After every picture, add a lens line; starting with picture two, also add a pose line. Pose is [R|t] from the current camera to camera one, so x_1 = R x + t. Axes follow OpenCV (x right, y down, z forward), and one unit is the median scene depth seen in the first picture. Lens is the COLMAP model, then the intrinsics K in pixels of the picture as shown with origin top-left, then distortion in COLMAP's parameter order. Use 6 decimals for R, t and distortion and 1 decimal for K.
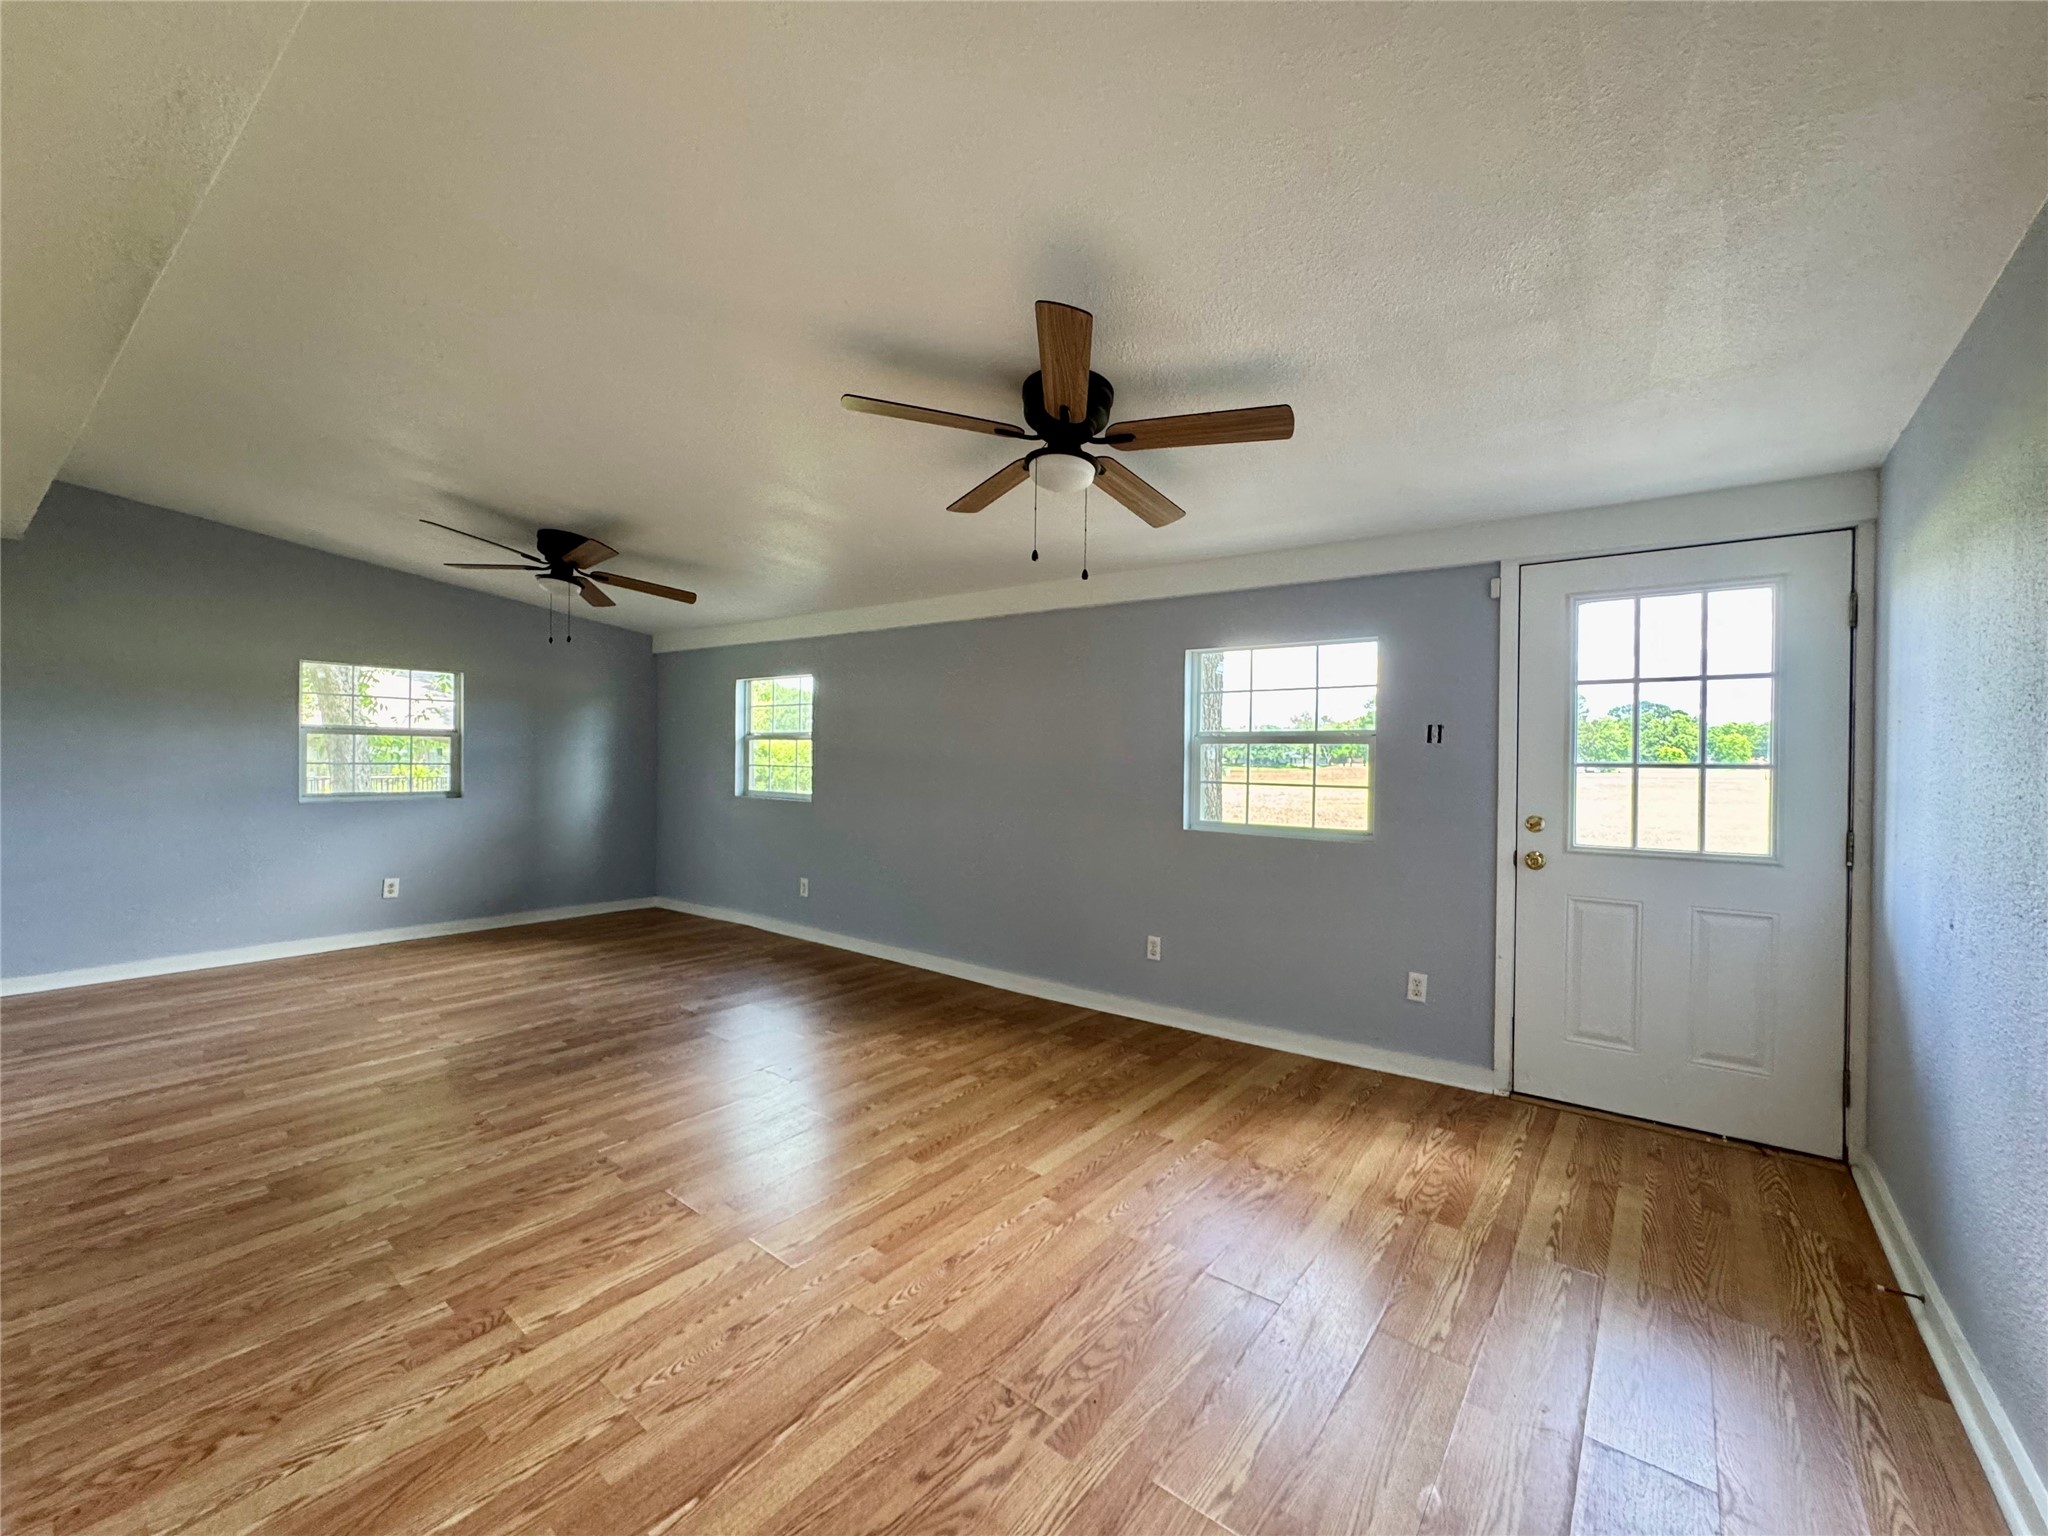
lens RADIAL K [[817.7, 0, 1024.2], [0, 817.7, 760.6], [0, 0, 1]] dist [-0.003578, 0.000627]
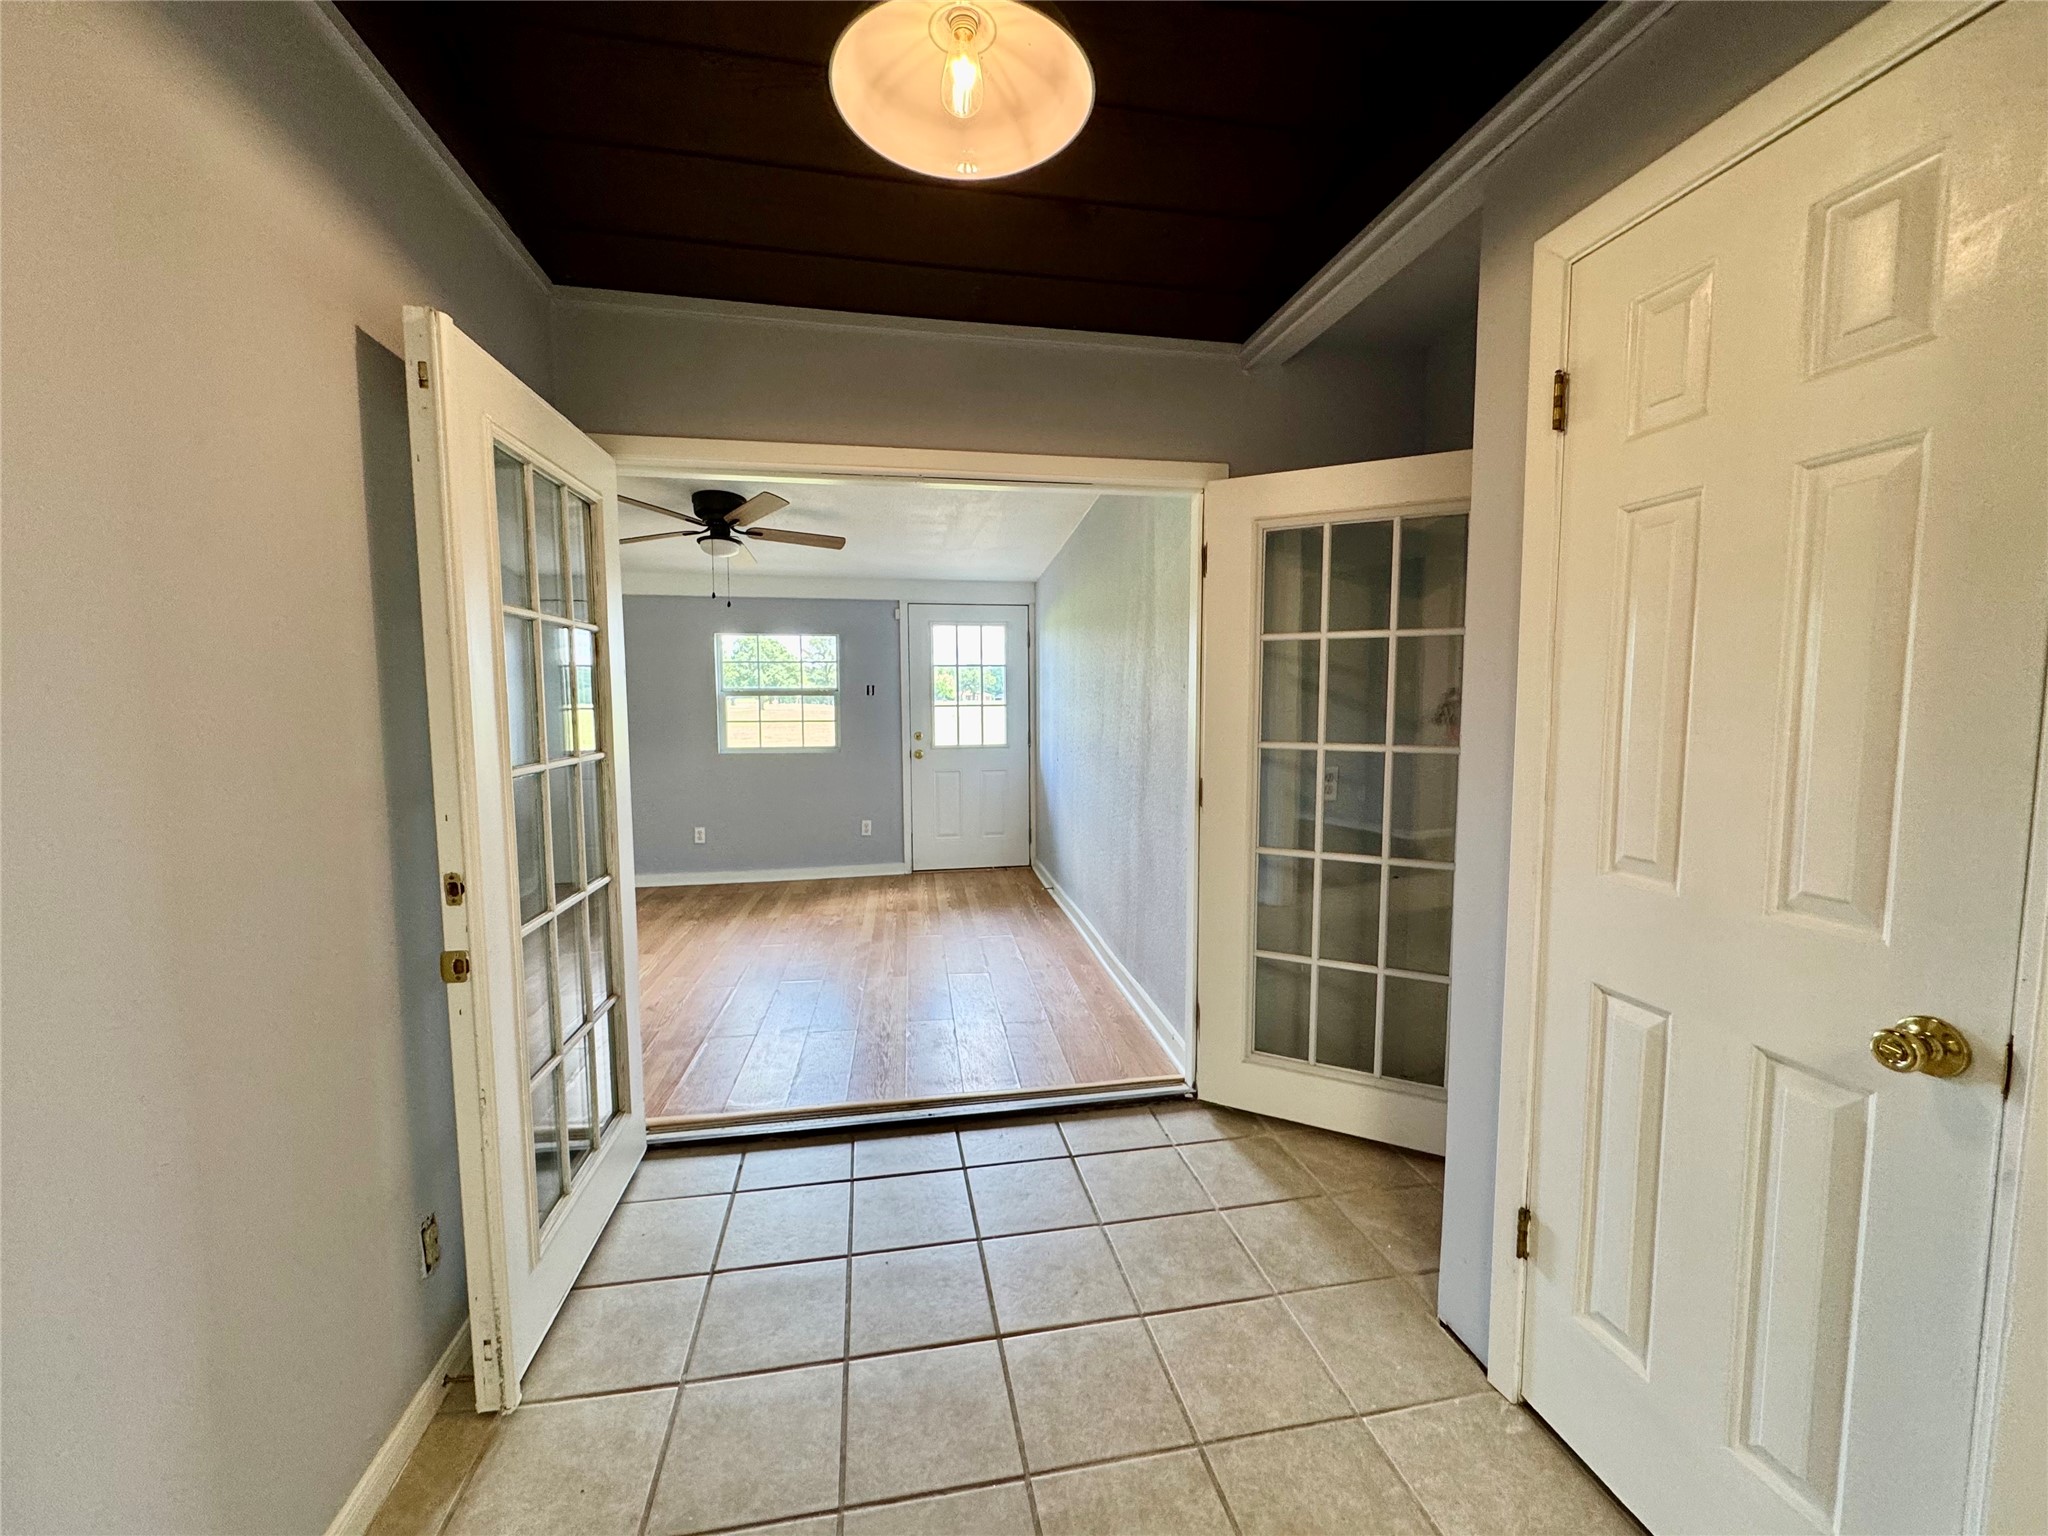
lens RADIAL K [[817.7, 0, 1023.2], [0, 817.7, 764.8], [0, 0, 1]] dist [-0.003578, 0.000627]
pose [[0.687246, -0.073436, 0.722703, -0.673693], [0.014657, 0.996076, 0.087276, -0.024101], [-0.726277, -0.049387, 0.685626, -0.581790]]
